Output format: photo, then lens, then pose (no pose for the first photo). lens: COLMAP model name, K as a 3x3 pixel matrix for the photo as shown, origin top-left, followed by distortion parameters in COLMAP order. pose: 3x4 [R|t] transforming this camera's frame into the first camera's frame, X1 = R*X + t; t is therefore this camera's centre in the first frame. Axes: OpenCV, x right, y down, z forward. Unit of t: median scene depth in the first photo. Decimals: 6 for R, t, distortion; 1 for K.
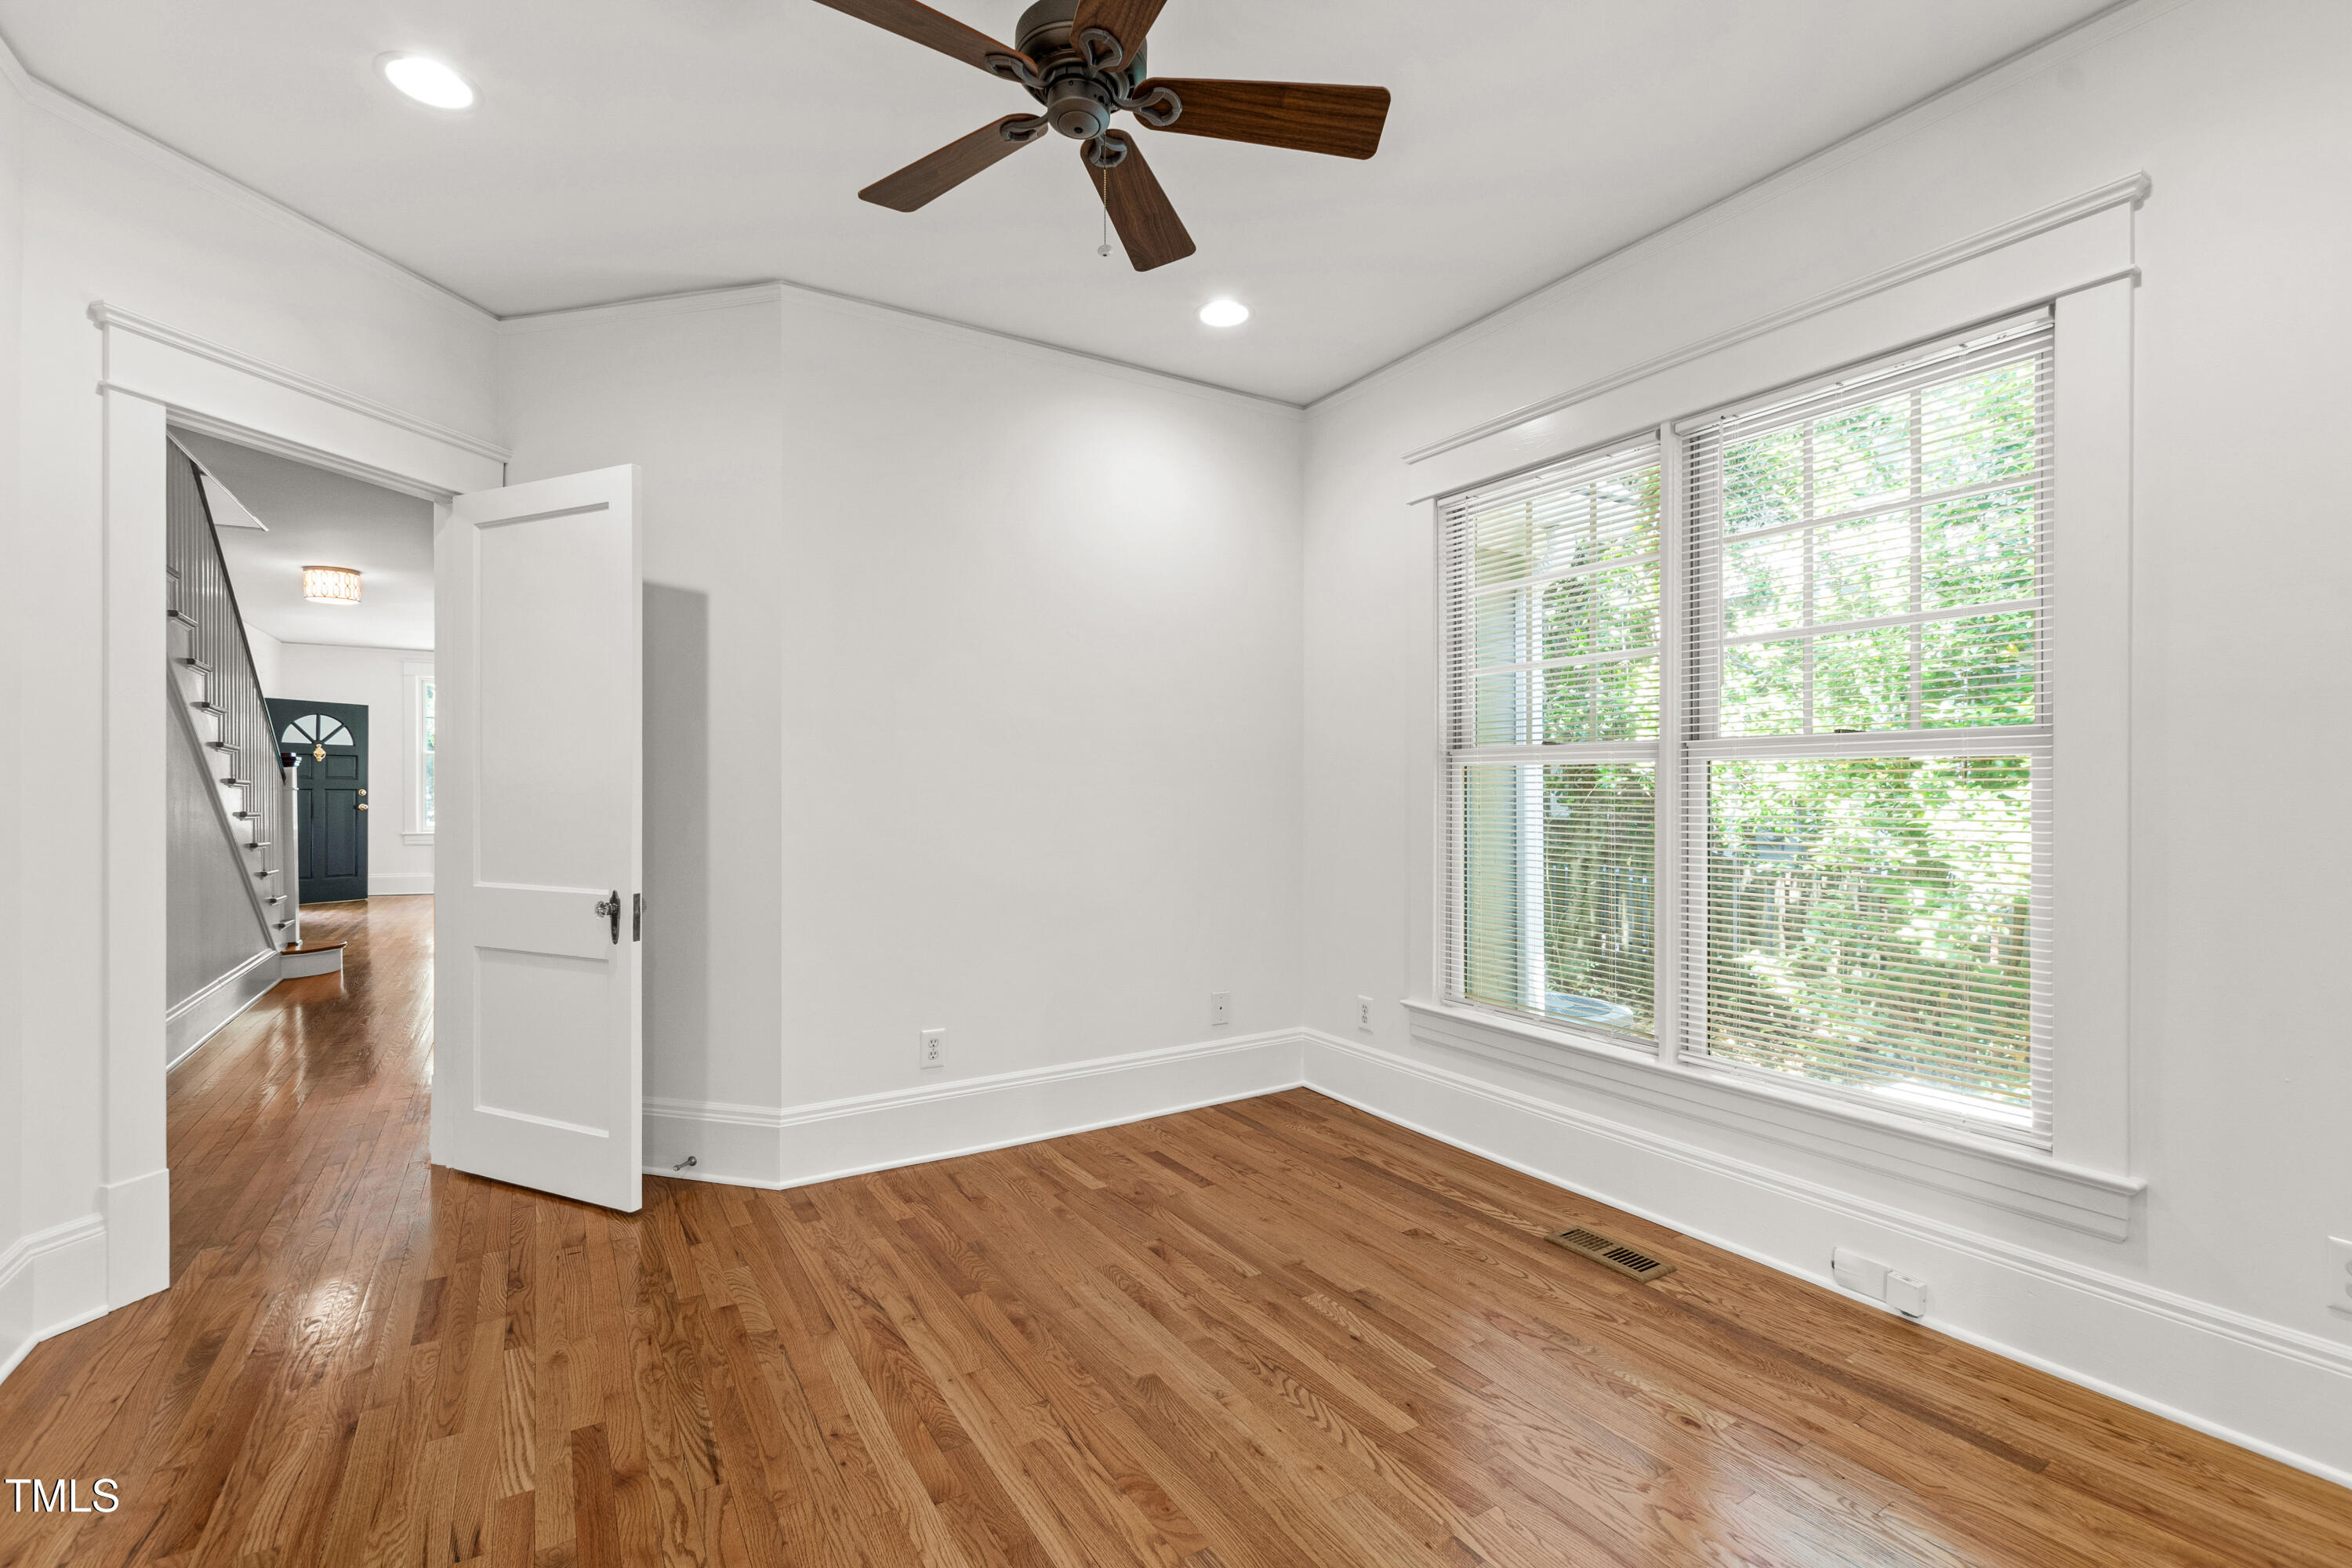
lens RADIAL K [[1046.3, 0, 1164.0], [0, 1046.3, 795.4], [0, 0, 1]] dist [0.009324, -0.004609]
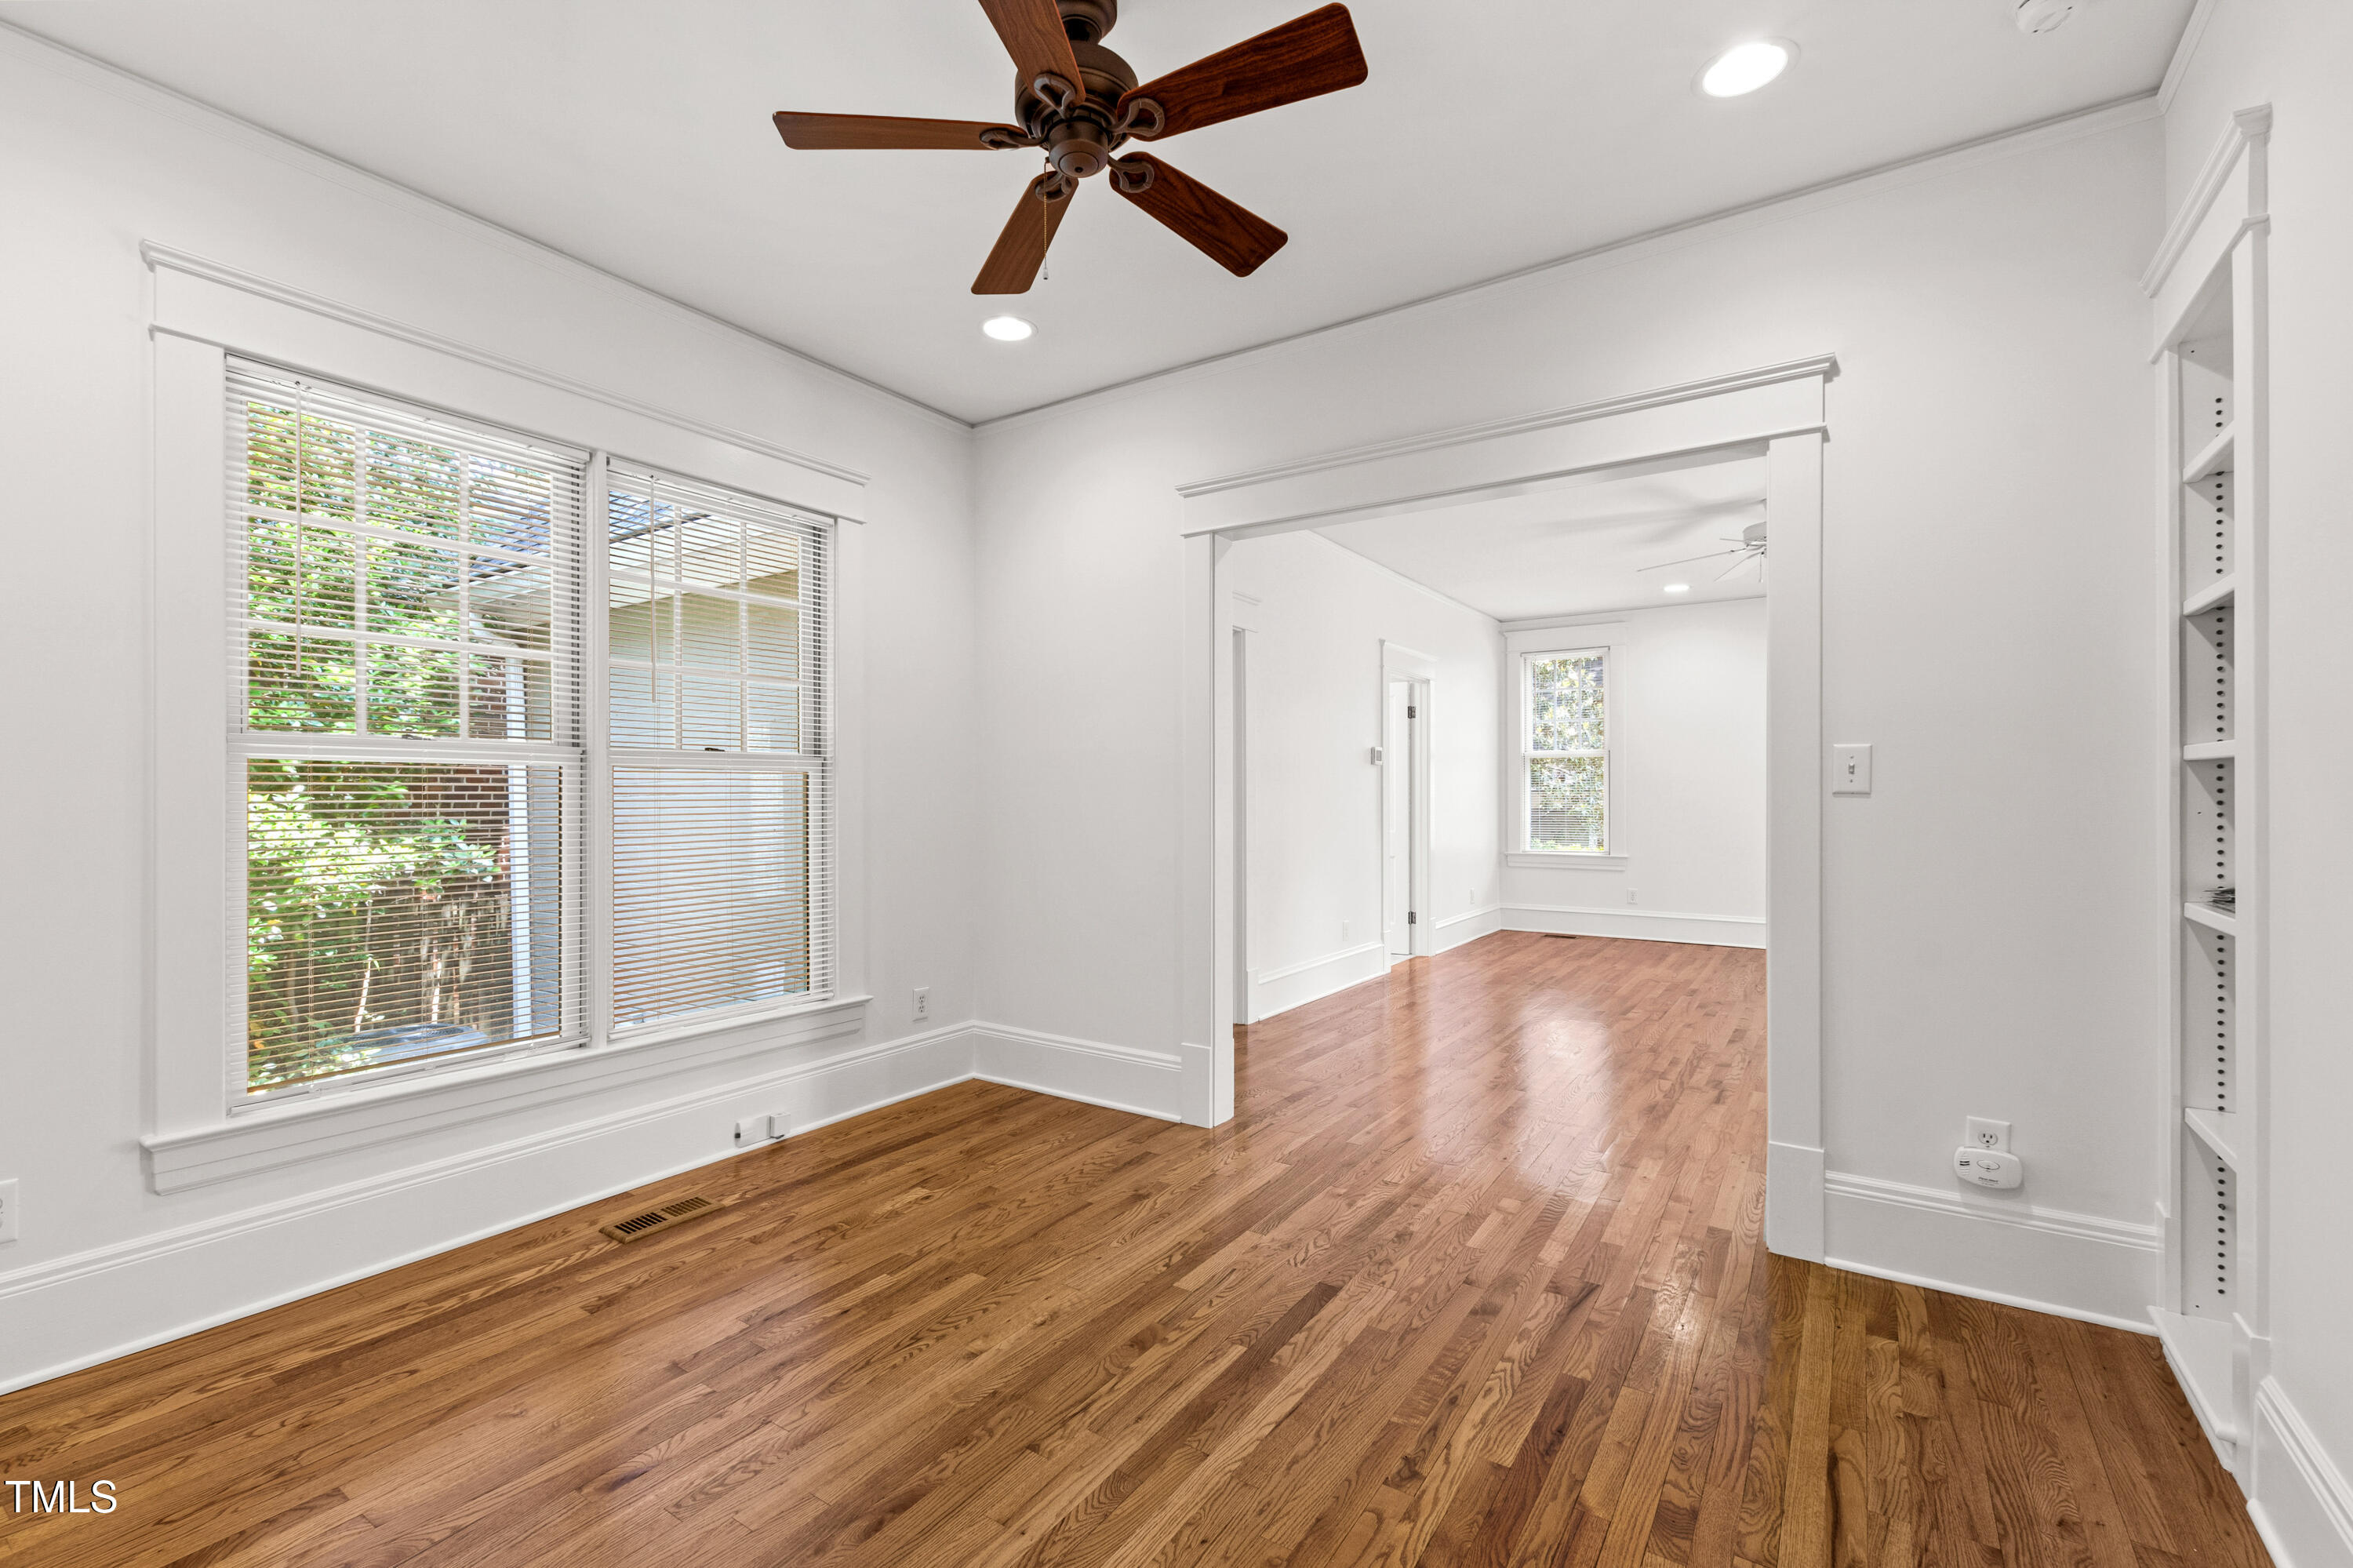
lens RADIAL K [[1046.8, 0, 1152.4], [0, 1046.8, 788.2], [0, 0, 1]] dist [0.009324, -0.004609]
pose [[-0.422470, 0.005872, 0.906358, -0.788492], [0.007205, 0.999969, -0.003120, -0.001904], [-0.906348, 0.005212, -0.422499, 1.012242]]
